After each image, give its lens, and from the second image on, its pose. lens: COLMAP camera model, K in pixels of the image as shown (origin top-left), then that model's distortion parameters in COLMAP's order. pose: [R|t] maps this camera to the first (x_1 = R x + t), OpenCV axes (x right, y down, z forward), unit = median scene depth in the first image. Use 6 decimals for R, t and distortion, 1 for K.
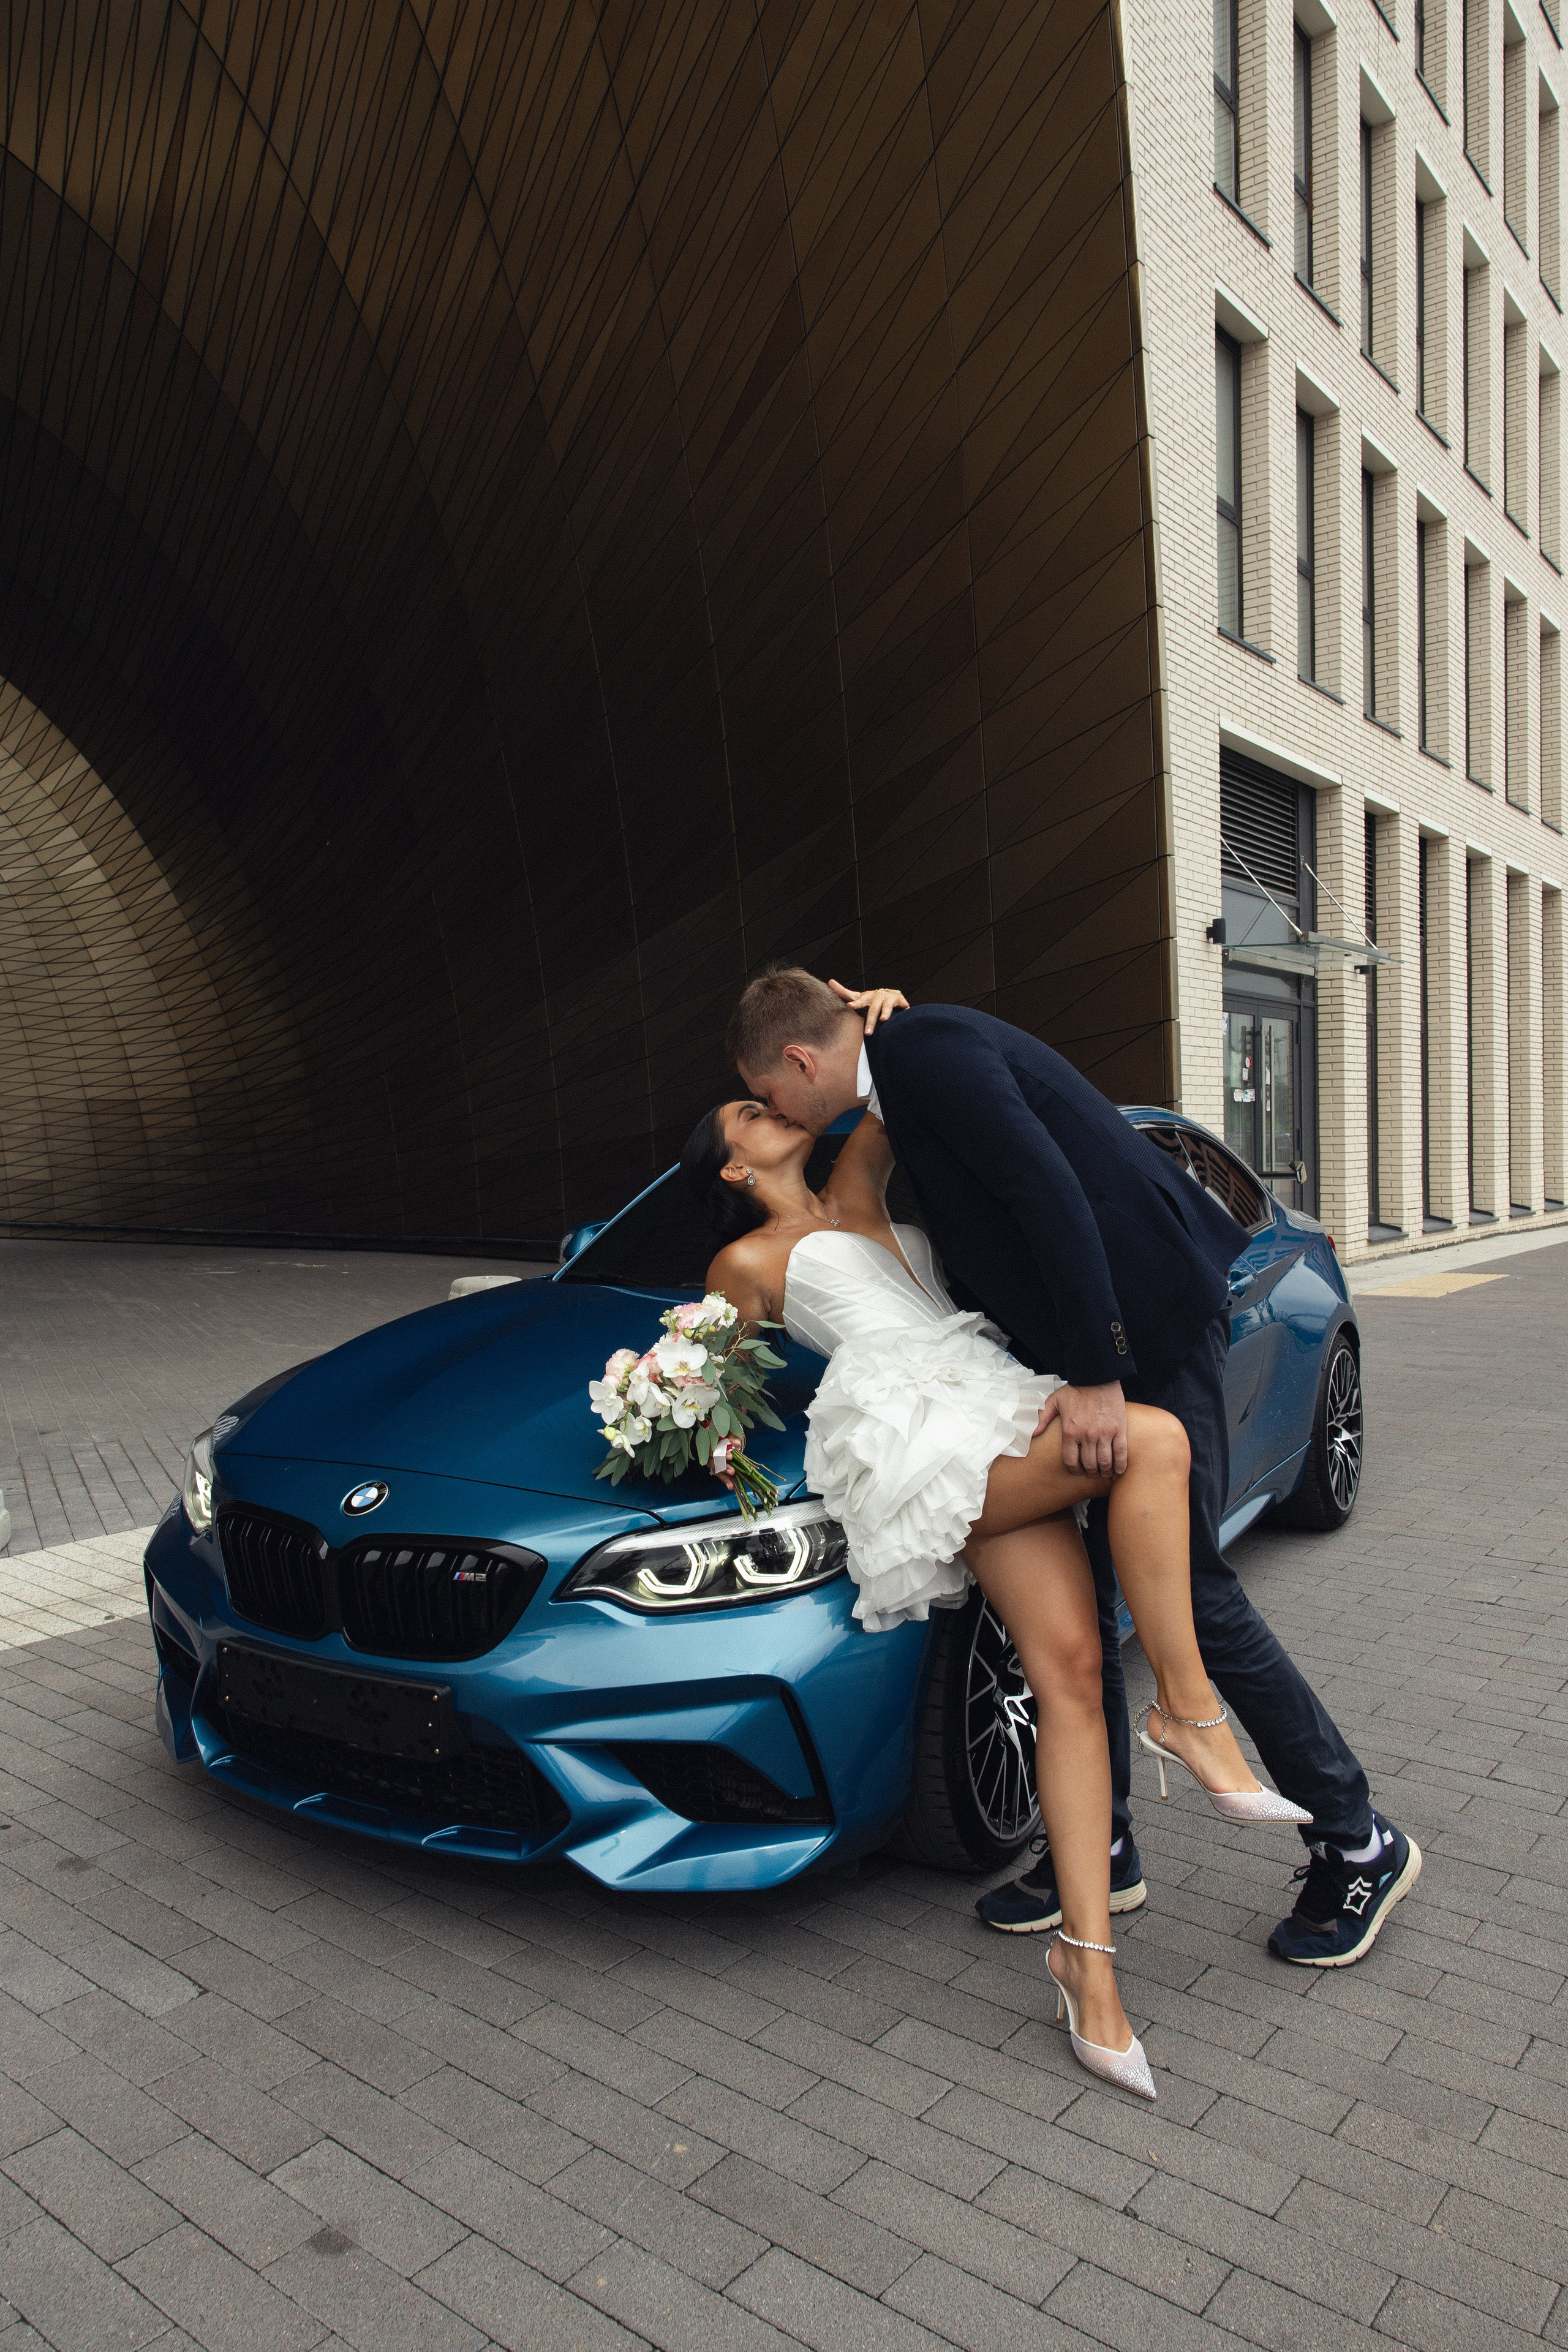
lens RADIAL K [[1586.2, 0, 779.6], [0, 1586.2, 1164.6], [0, 0, 1]] dist [0.001086, 0.001910]
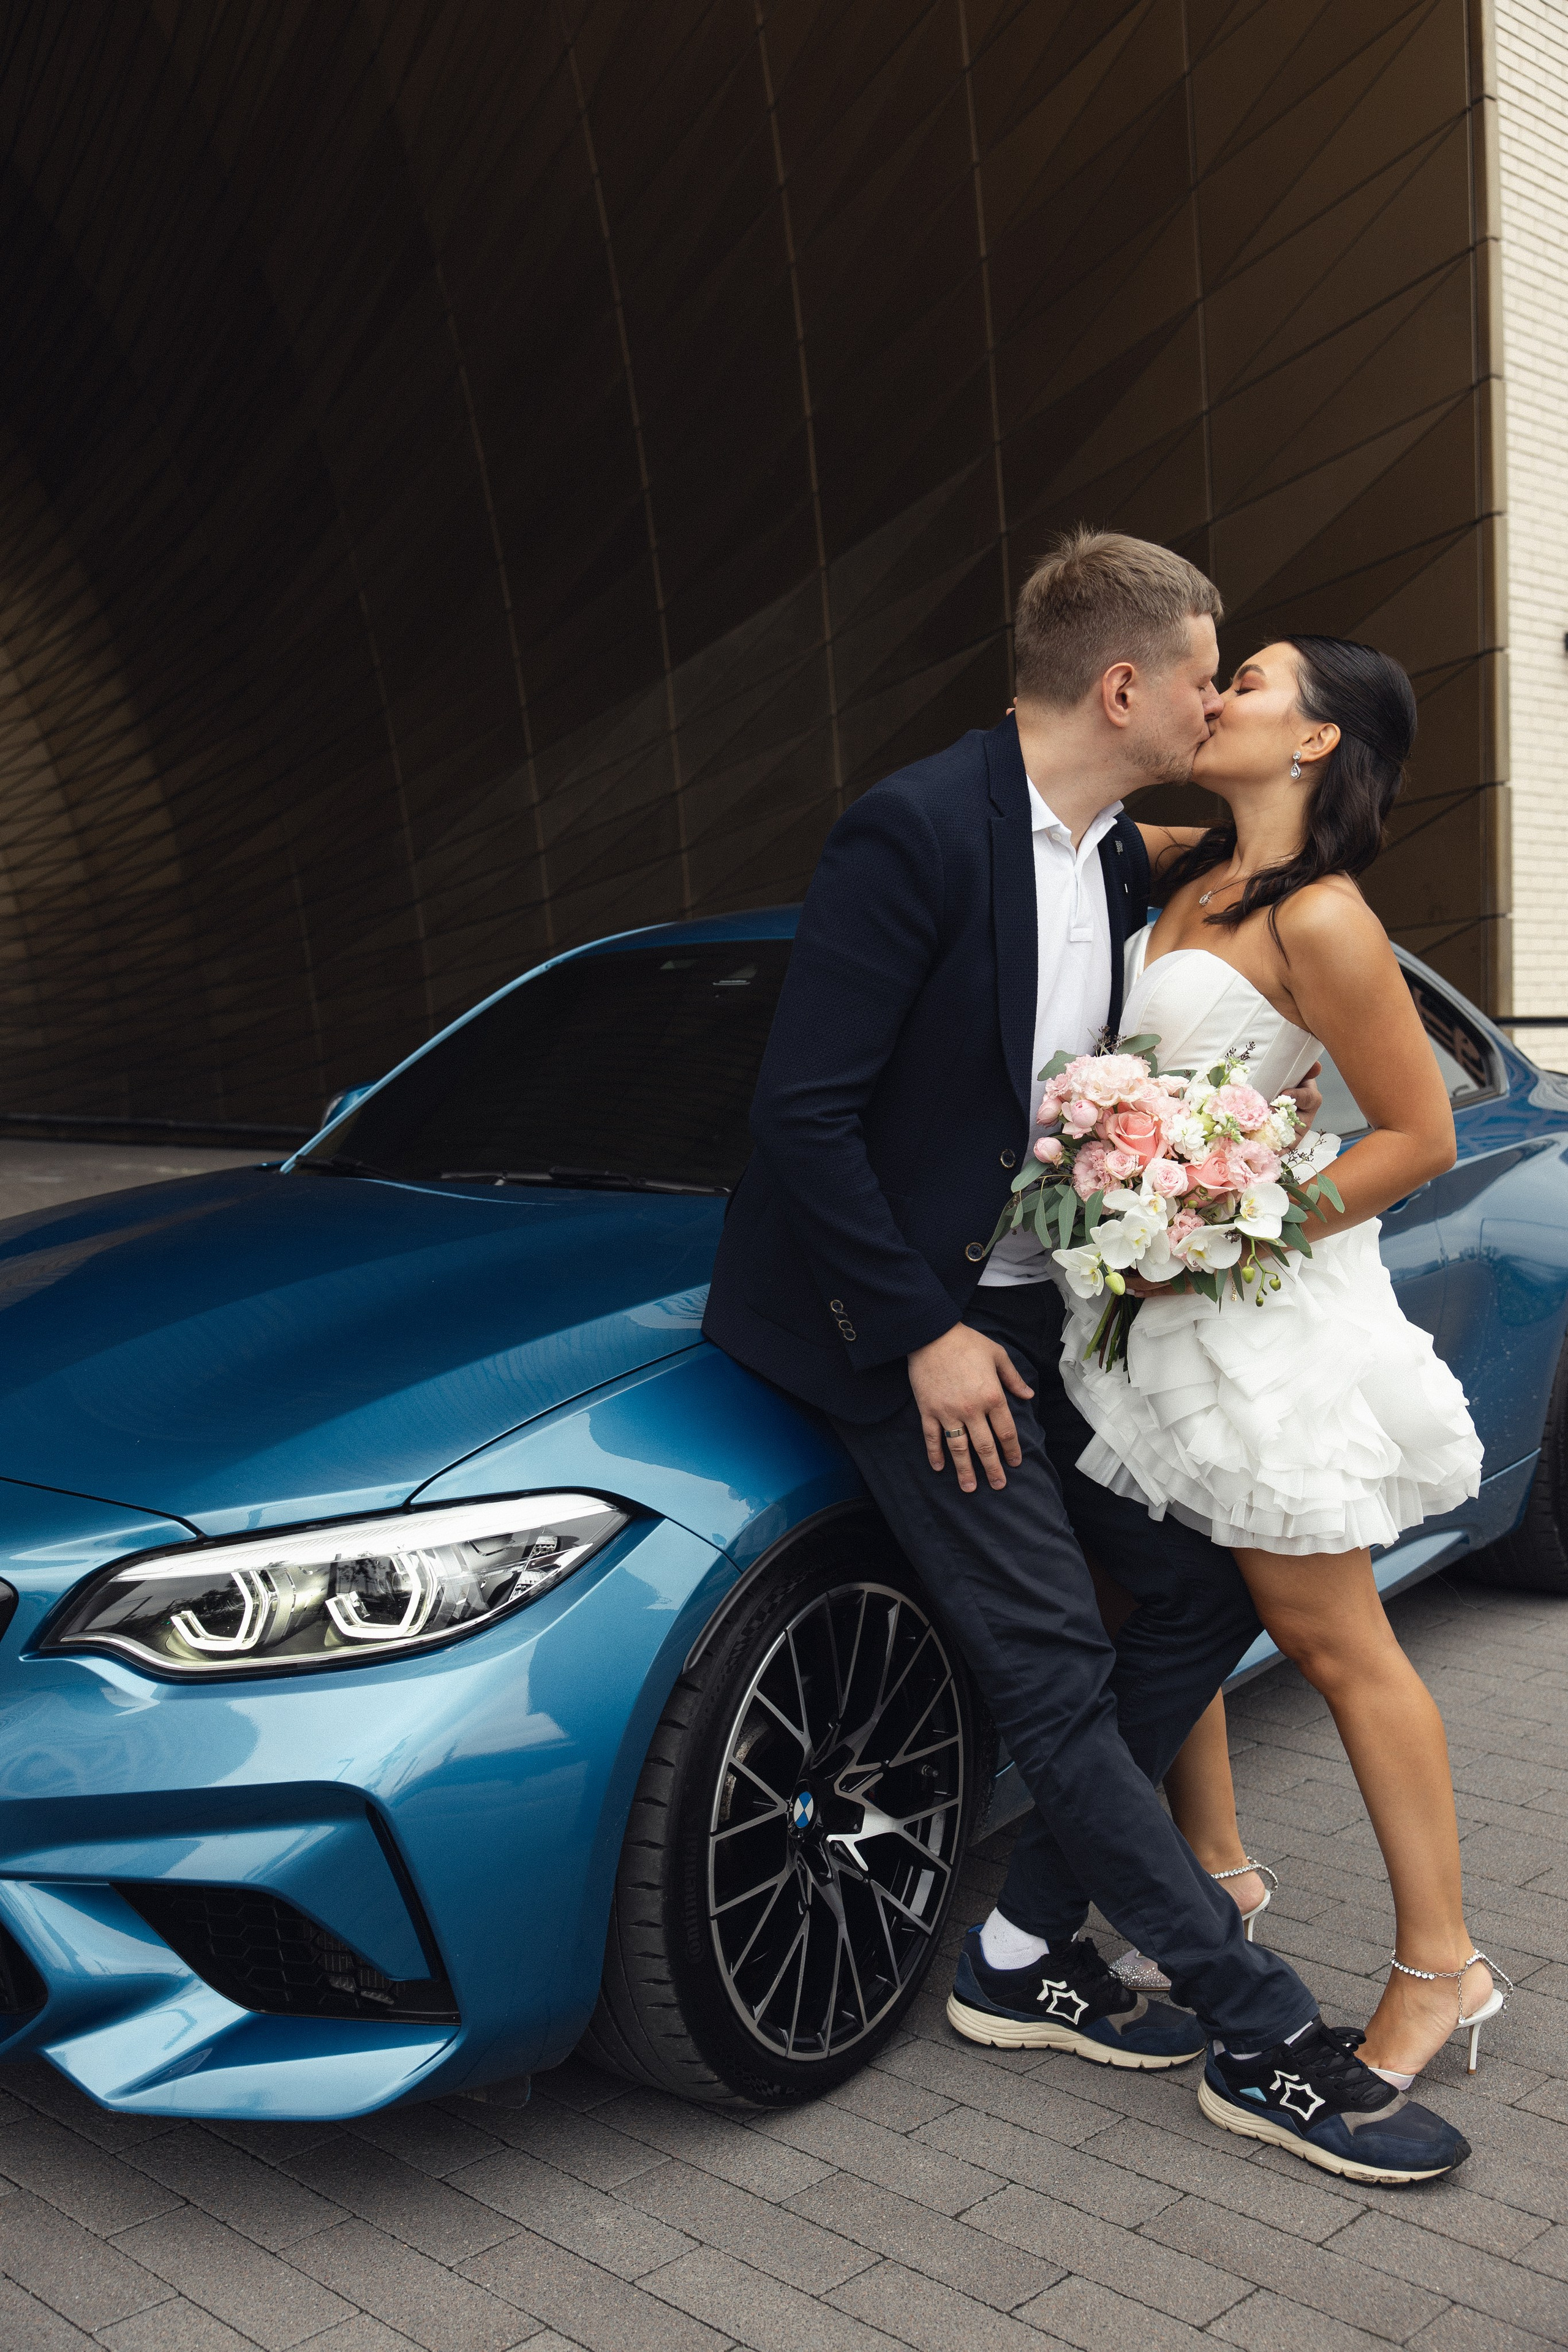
lens RADIAL K [[2459.7, 0, 766.7], [0, 2459.7, 1173.3], [0, 0, 1]] dist [-0.001550, 0.000000]
pose [[0.996269, 0.010280, -0.085691, 0.045801], [-0.005248, 0.998260, 0.058737, 0.005292], [0.086146, -0.058068, 0.994589, 0.014367]]
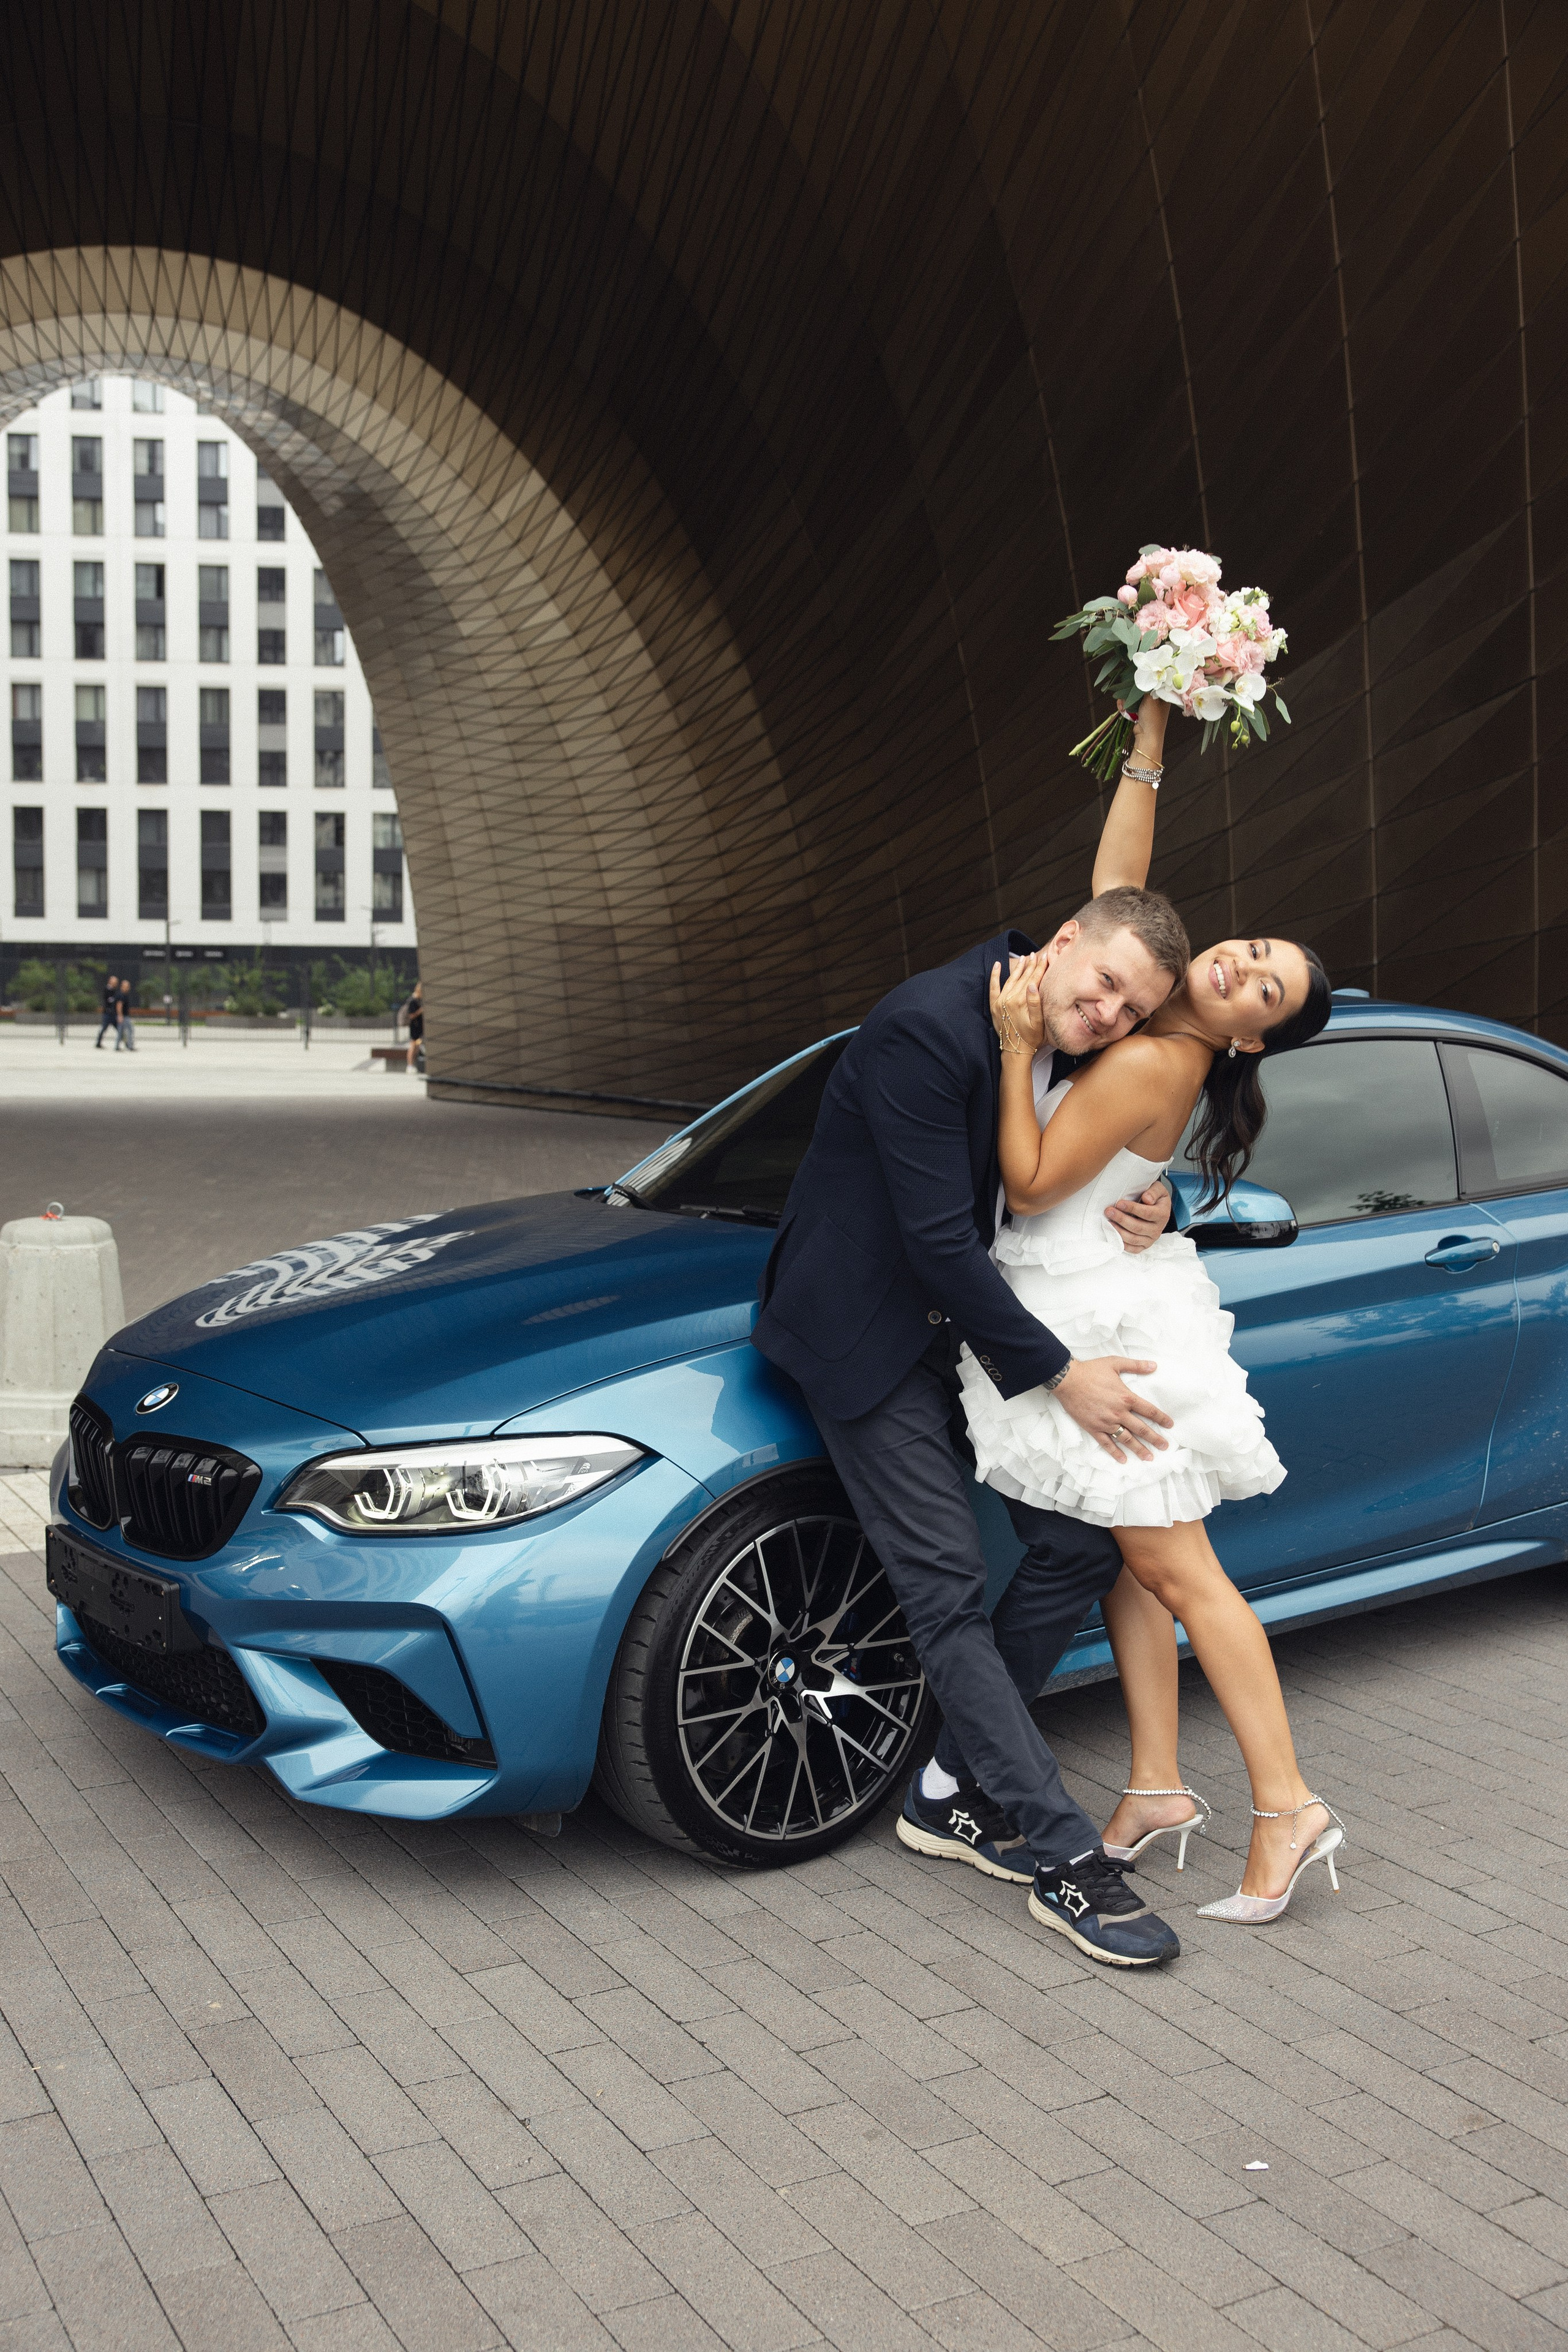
lens RADIAL K [[2384.5, 0, 735.8], [0, 2384.5, 1162.1], [0, 0, 1]] dist [0.001561, 0.000000]
pose [[0.927267, 0.053100, -0.370616, 0.135606], [-0.030752, 0.997349, 0.065955, -0.010616], [0.373136, -0.049760, 0.926441, -0.054457]]
